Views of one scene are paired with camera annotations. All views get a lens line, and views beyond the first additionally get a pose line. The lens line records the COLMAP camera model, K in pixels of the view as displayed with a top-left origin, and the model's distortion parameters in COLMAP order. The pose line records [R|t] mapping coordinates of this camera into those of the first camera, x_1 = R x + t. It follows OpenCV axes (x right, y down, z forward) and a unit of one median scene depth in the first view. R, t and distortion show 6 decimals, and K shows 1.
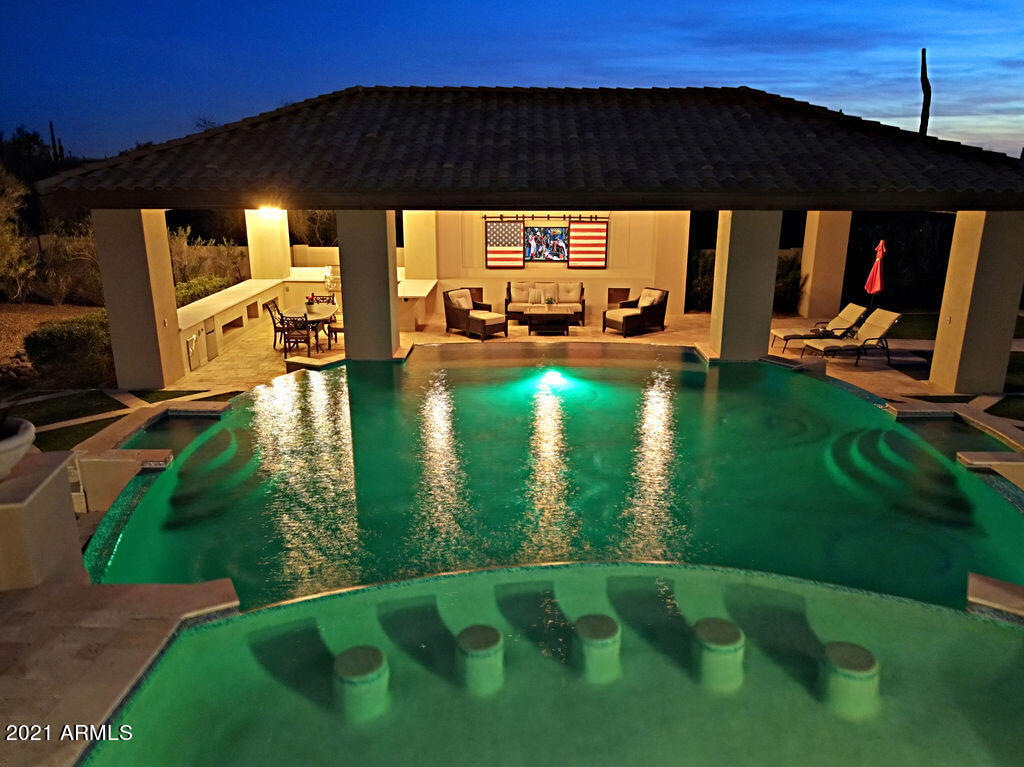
lens RADIAL K [[745.0, 0, 512.0], [0, 745.0, 383.5], [0, 0, 1]] dist [0.010200, -0.027504]
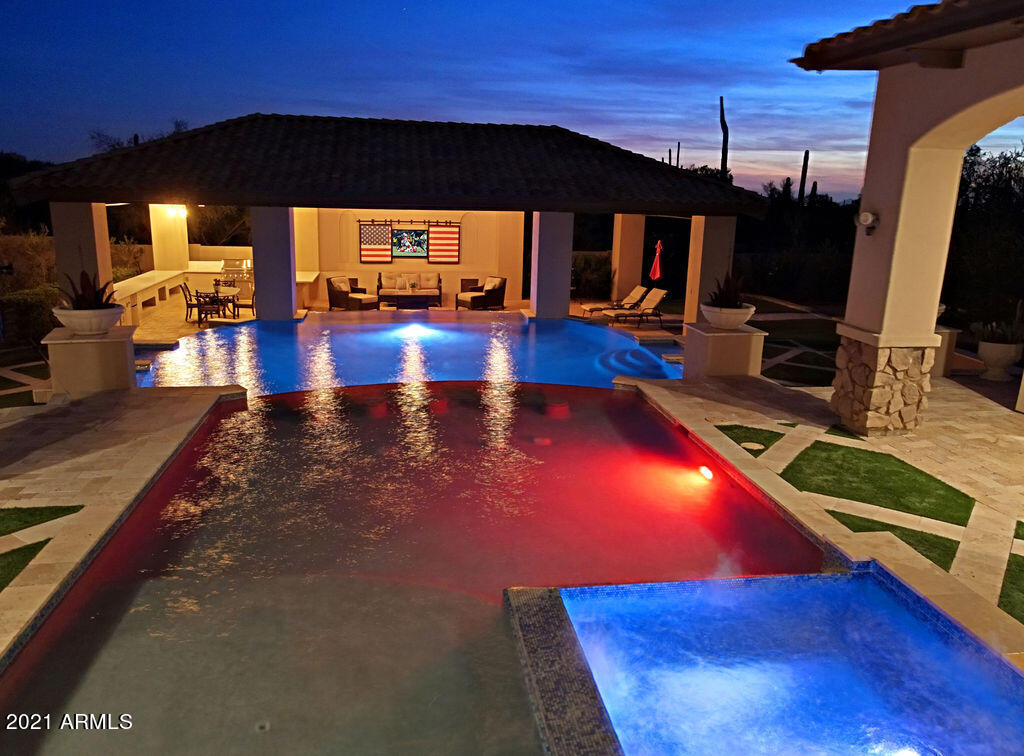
lens RADIAL K [[823.2, 0, 512.0], [0, 823.2, 378.0], [0, 0, 1]] dist [-0.014508, 0.005747]
pose [[0.986910, -0.011131, 0.160885, -0.009860], [0.020833, 0.998056, -0.058742, 0.129033], [-0.159918, 0.061325, 0.985224, -0.381745]]
